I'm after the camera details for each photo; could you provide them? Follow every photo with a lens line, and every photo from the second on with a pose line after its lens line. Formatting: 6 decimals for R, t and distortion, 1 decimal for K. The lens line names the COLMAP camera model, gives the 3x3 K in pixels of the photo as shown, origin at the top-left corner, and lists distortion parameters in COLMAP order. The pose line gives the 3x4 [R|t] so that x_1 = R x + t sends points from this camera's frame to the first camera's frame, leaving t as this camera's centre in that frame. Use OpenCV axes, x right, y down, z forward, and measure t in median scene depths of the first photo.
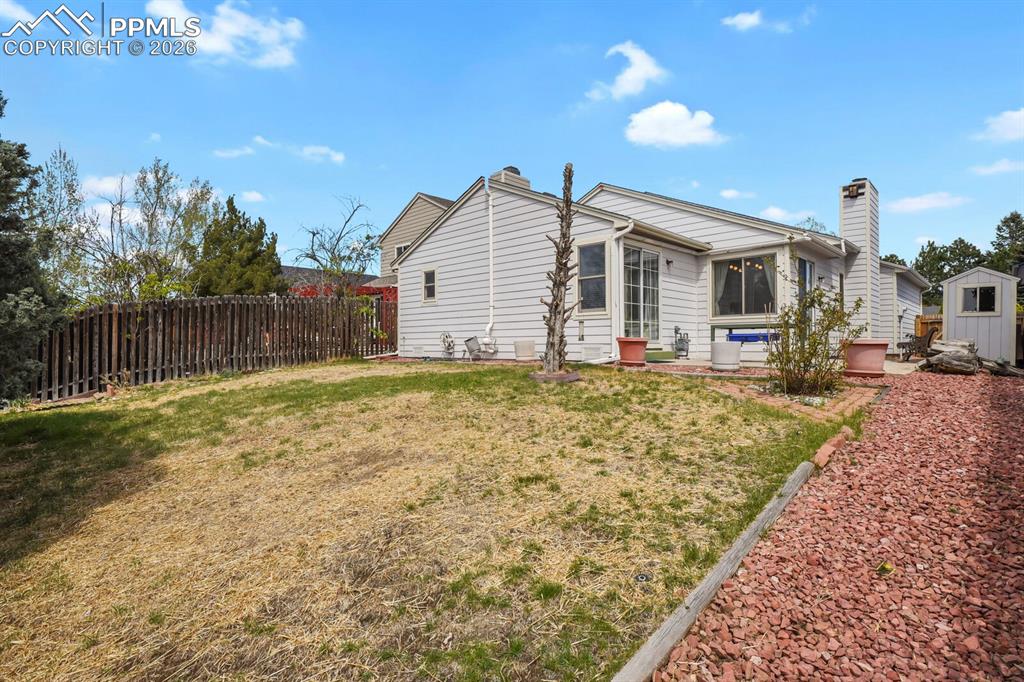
lens RADIAL K [[499.9, 0, 521.0], [0, 499.9, 342.9], [0, 0, 1]] dist [-0.001064, -0.000928]
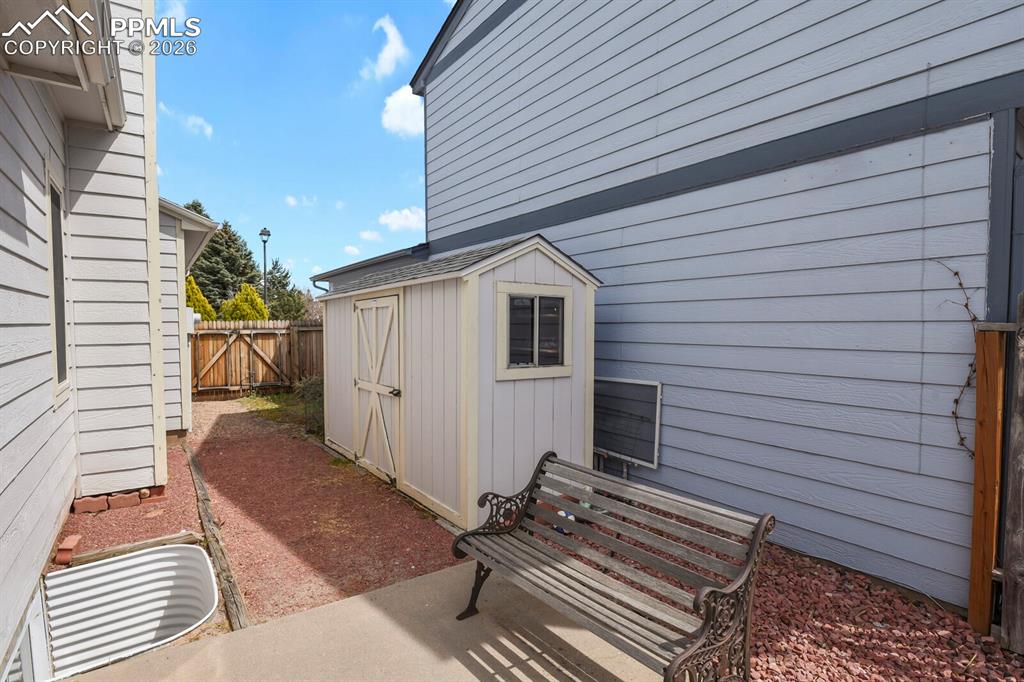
lens RADIAL K [[499.9, 0, 521.0], [0, 499.9, 342.9], [0, 0, 1]] dist [-0.001064, -0.000928]
pose [[0.173164, -0.044202, 0.983901, 0.538087], [0.005972, 0.999021, 0.043830, -0.089067], [-0.984875, -0.001714, 0.173258, 0.900898]]
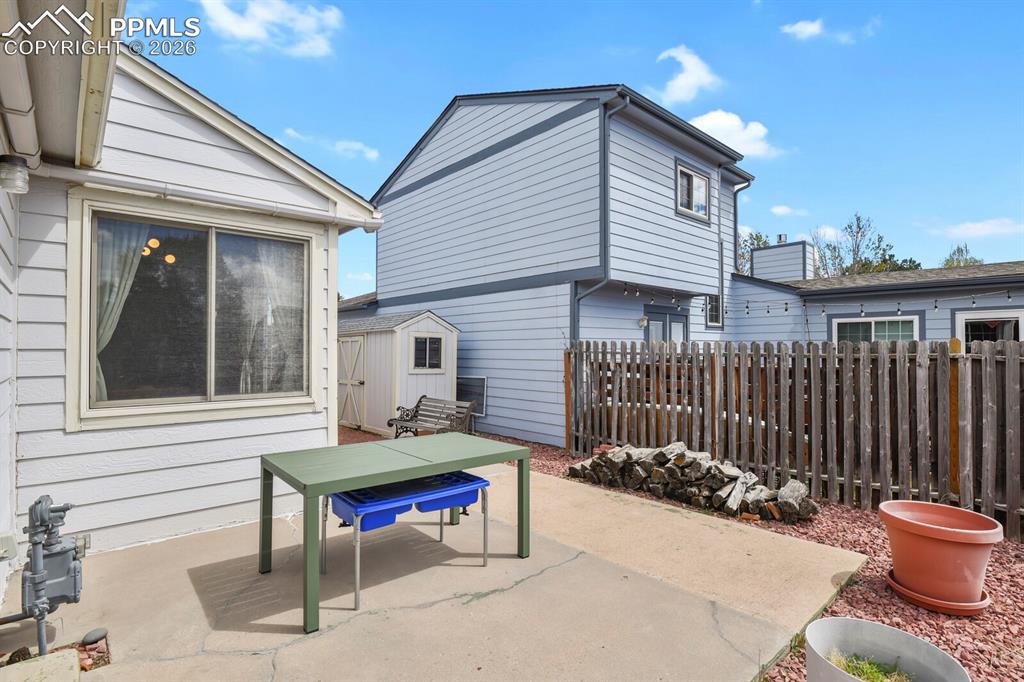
lens RADIAL K [[499.9, 0, 521.0], [0, 499.9, 342.9], [0, 0, 1]] dist [-0.001064, -0.000928]
pose [[0.065730, 0.014242, 0.997736, 0.121083], [0.000239, 0.999898, -0.014289, -0.086437], [-0.997837, 0.001178, 0.065720, 0.757449]]
